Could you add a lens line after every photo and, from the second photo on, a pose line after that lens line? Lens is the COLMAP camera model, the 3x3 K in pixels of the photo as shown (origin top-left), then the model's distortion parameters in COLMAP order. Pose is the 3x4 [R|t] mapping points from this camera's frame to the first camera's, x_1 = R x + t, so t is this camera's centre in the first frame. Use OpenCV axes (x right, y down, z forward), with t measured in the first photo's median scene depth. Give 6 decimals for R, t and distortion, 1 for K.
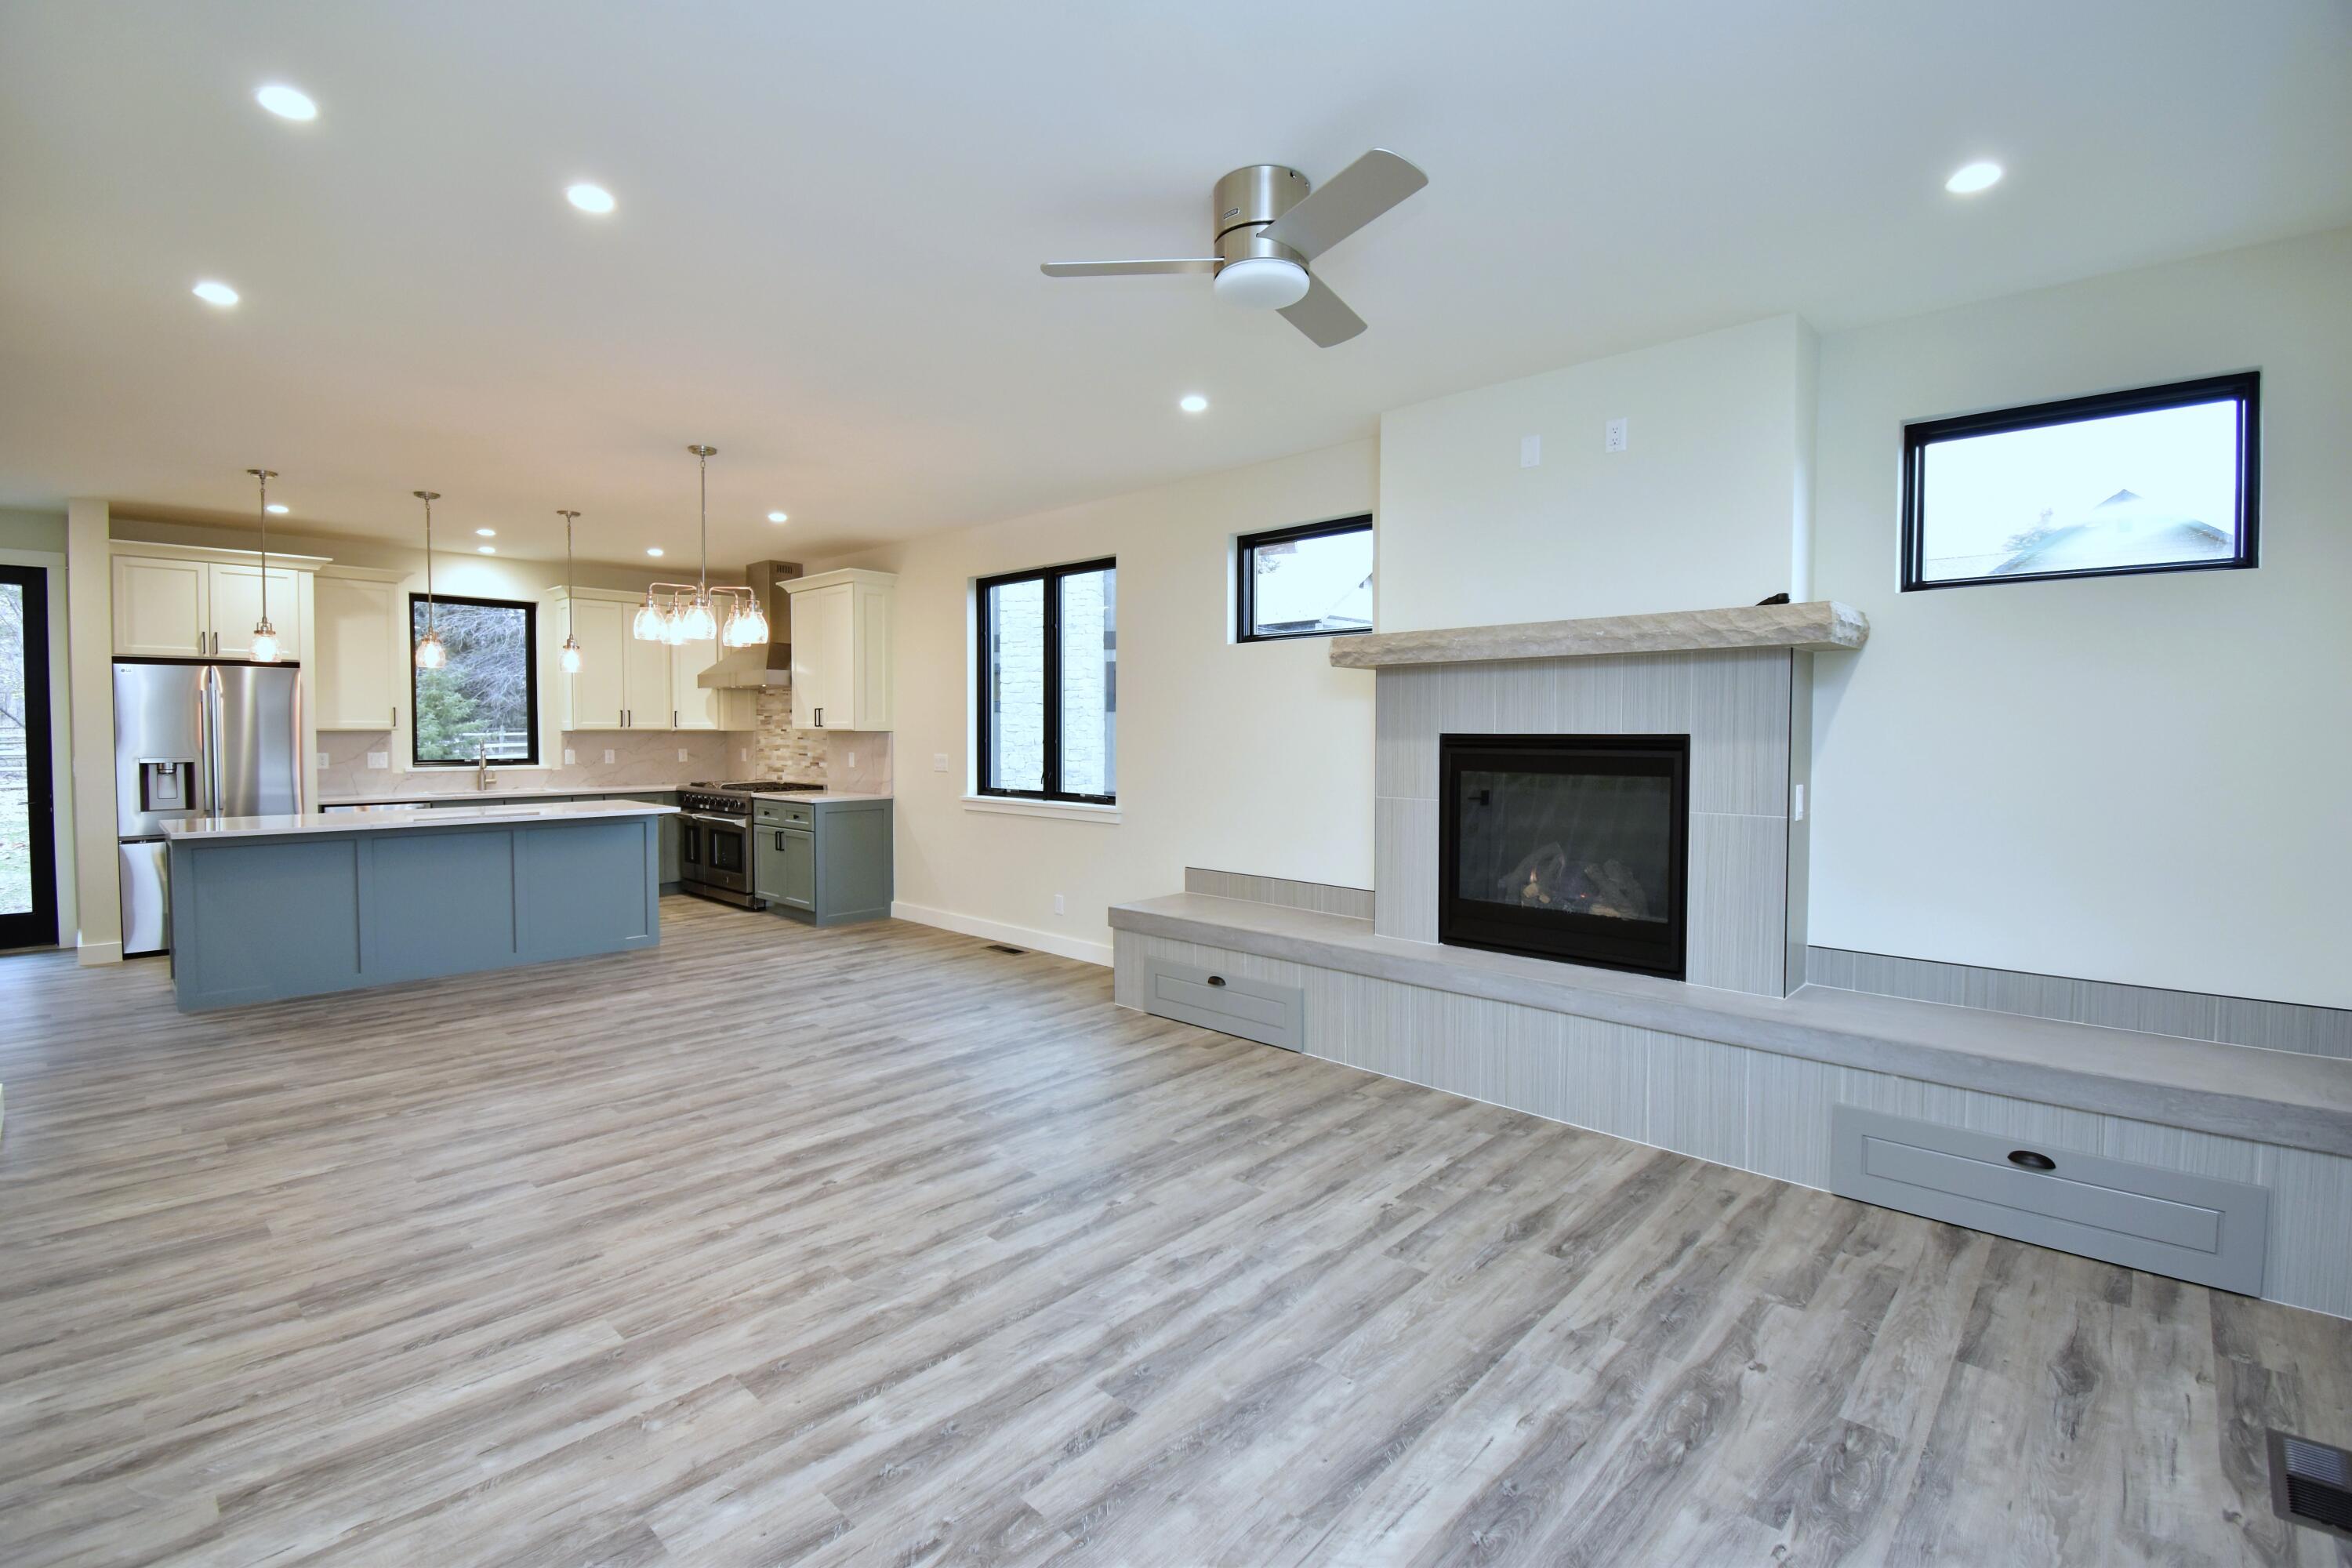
lens RADIAL K [[1039.0, 0, 1196.7], [0, 1039.0, 765.2], [0, 0, 1]] dist [0.011428, -0.022745]
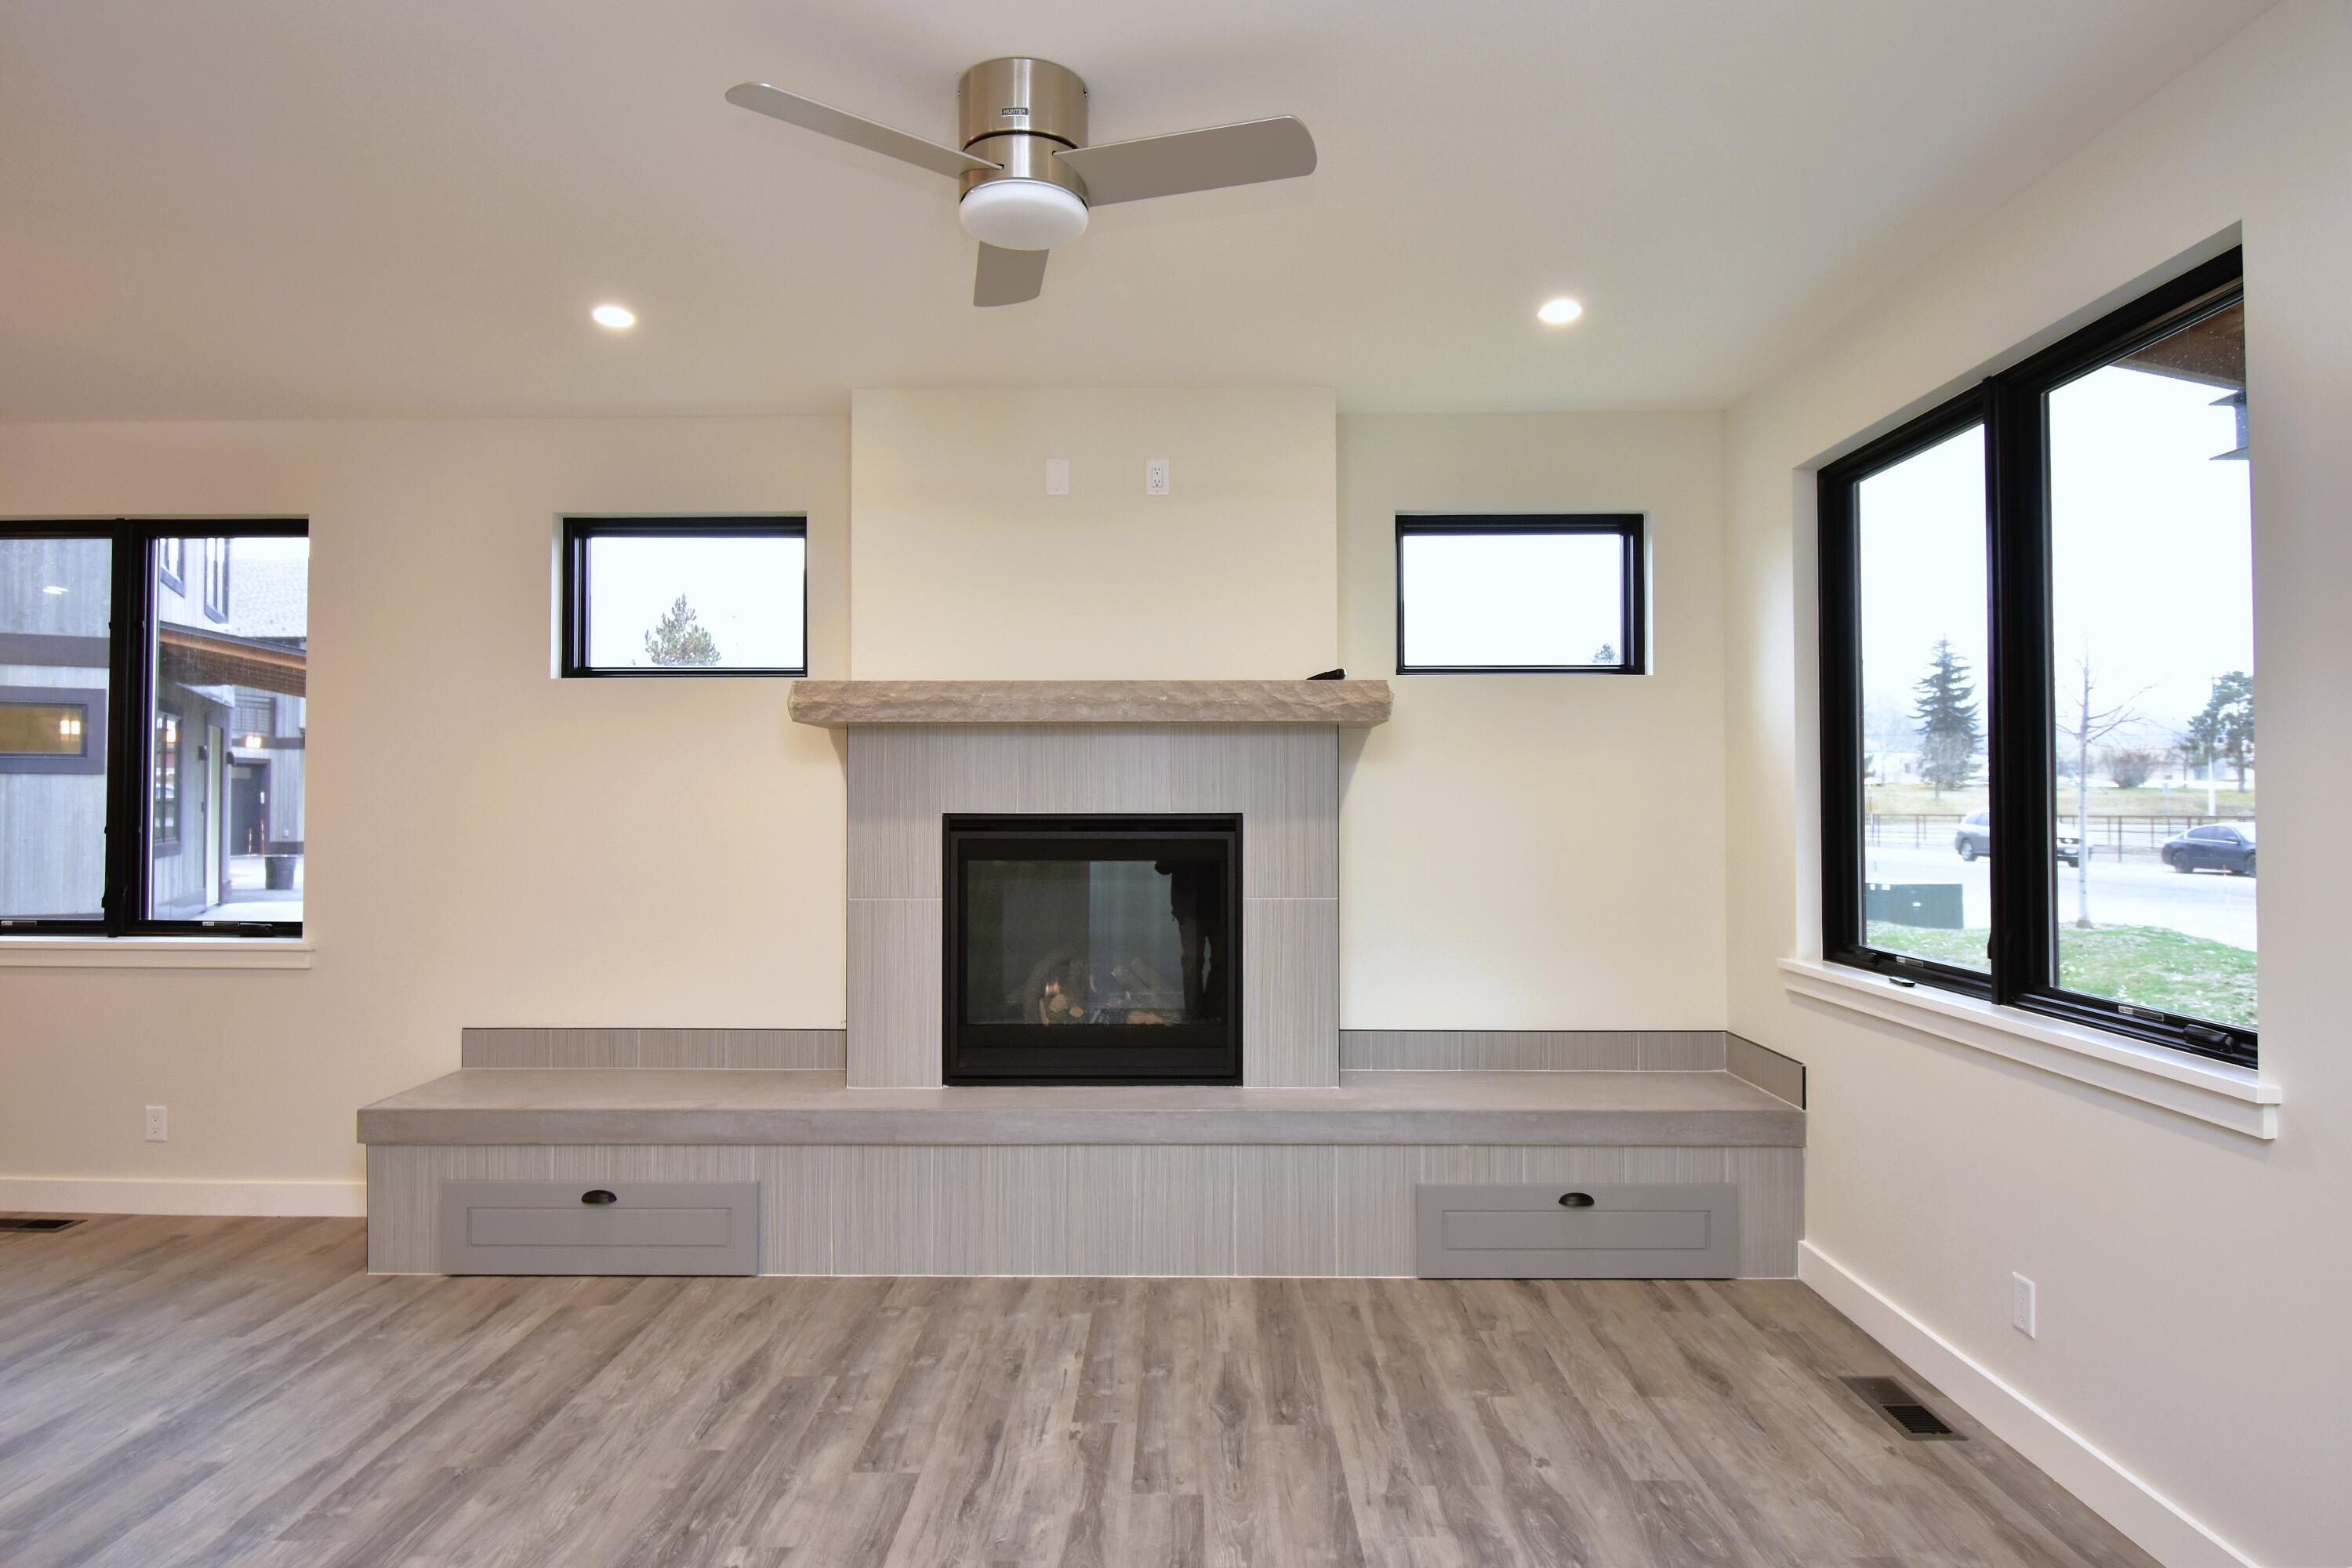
lens RADIAL K [[1317.0, 0, 1182.3], [0, 1317.0, 774.1], [0, 0, 1]] dist [0.016664, -0.028441]
pose [[0.737536, 0.014195, 0.675159, -0.361647], [0.023826, 0.998610, -0.047023, -0.010857], [-0.674887, 0.050767, 0.736172, 0.181434]]
